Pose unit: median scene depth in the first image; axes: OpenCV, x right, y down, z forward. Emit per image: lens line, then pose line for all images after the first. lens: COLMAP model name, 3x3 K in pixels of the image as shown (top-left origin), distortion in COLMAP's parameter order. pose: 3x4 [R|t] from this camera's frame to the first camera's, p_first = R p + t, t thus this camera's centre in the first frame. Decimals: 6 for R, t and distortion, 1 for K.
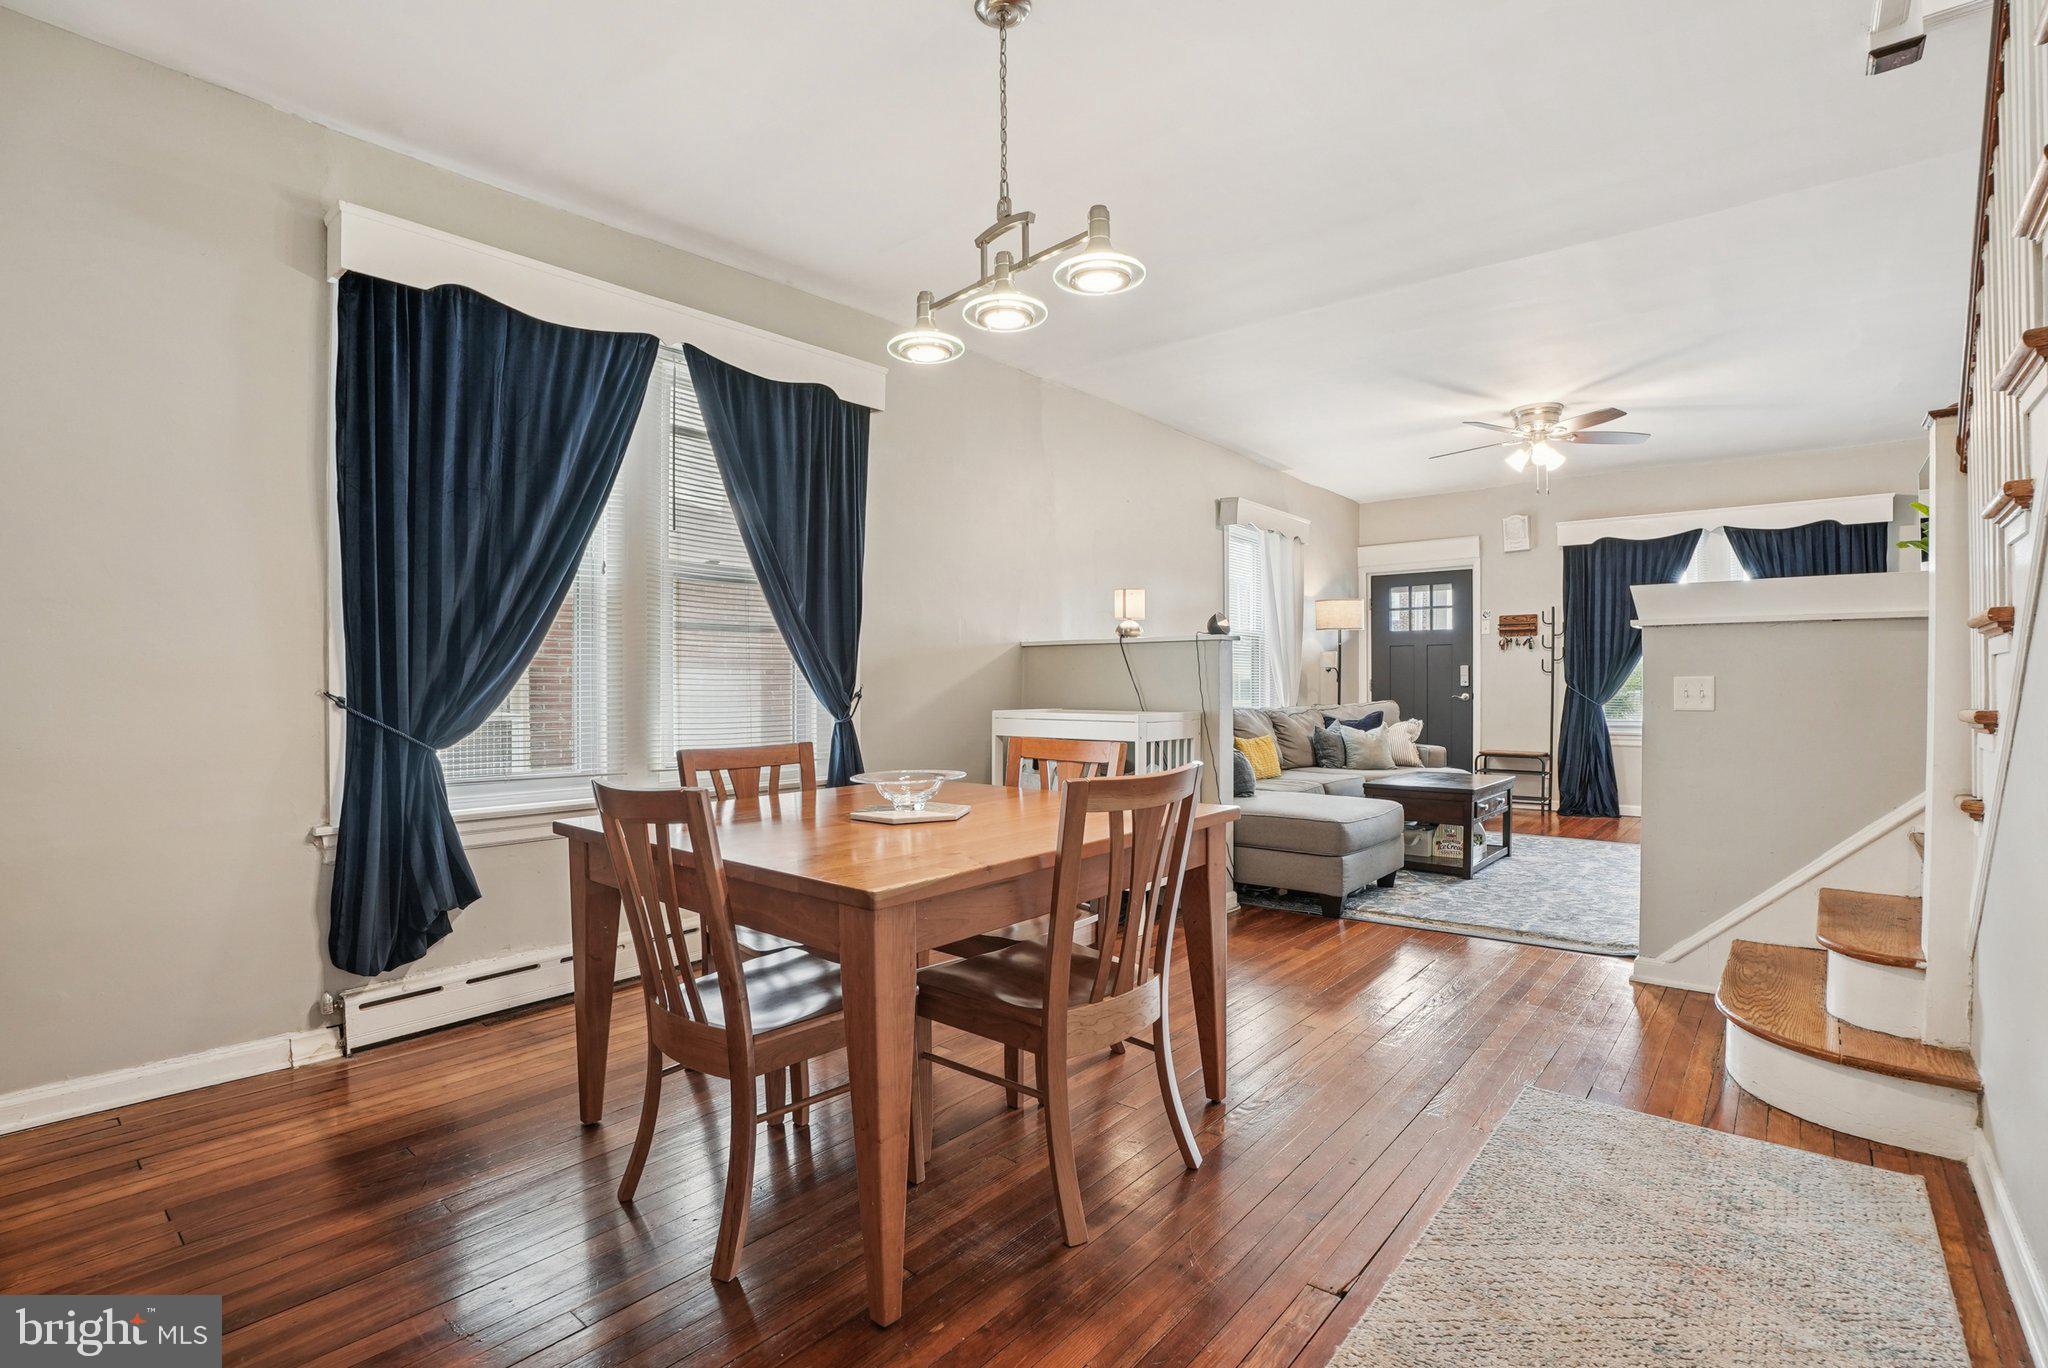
lens RADIAL K [[944.6, 0, 1038.0], [0, 944.6, 680.5], [0, 0, 1]] dist [-0.004257, 0.001093]
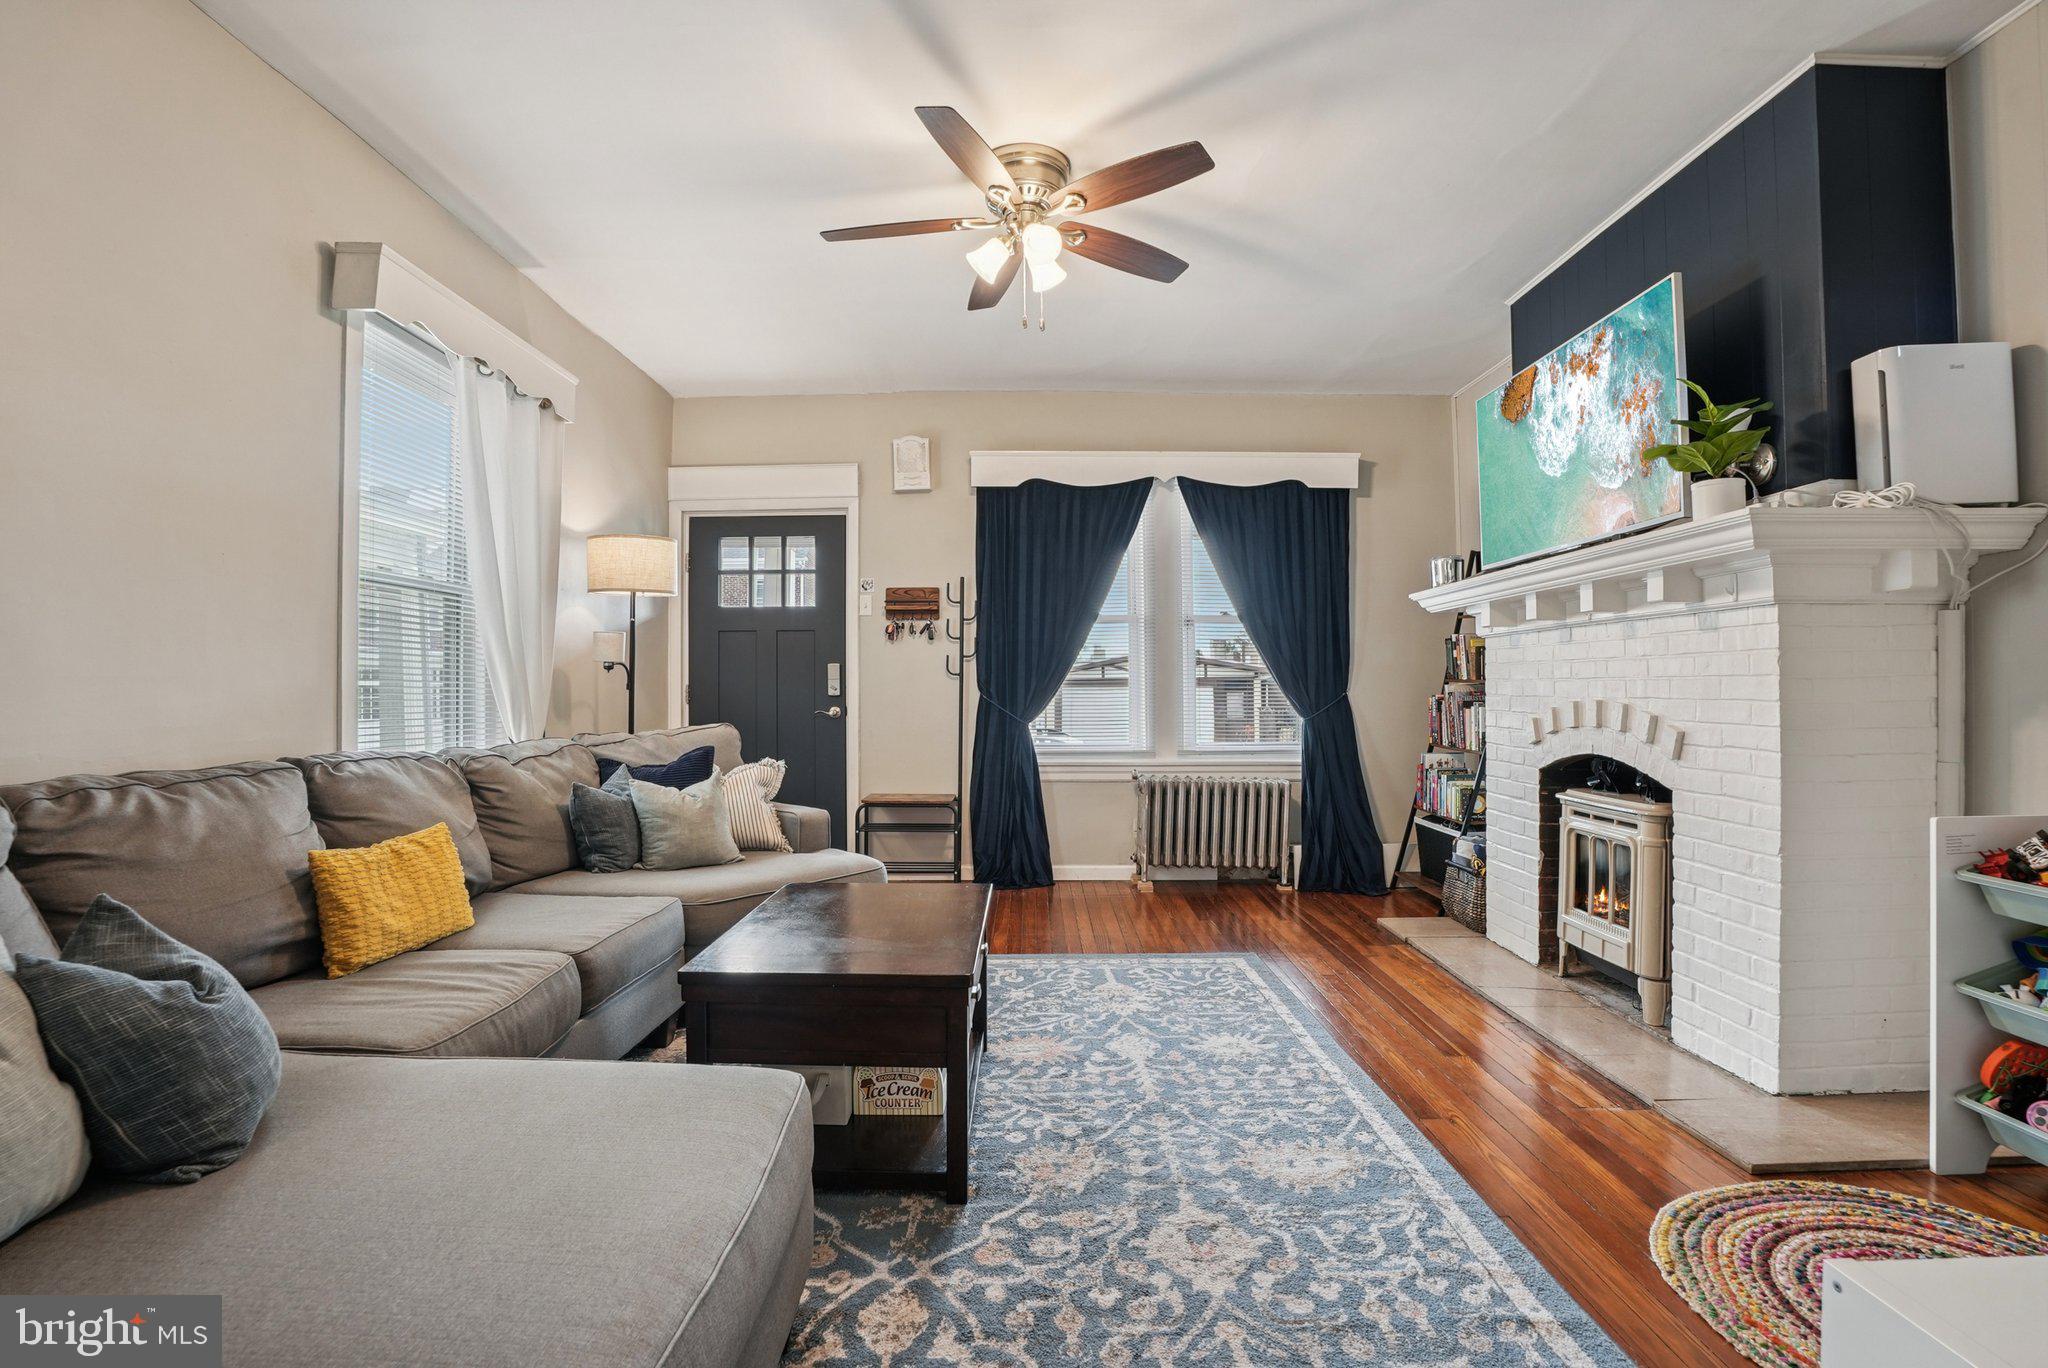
lens RADIAL K [[944.6, 0, 1031.8], [0, 944.6, 670.6], [0, 0, 1]] dist [-0.004257, 0.001093]
pose [[0.764845, 0.010949, 0.644121, 0.153150], [-0.001571, 0.999884, -0.015130, -0.001608], [-0.644212, 0.010560, 0.764774, 0.458417]]
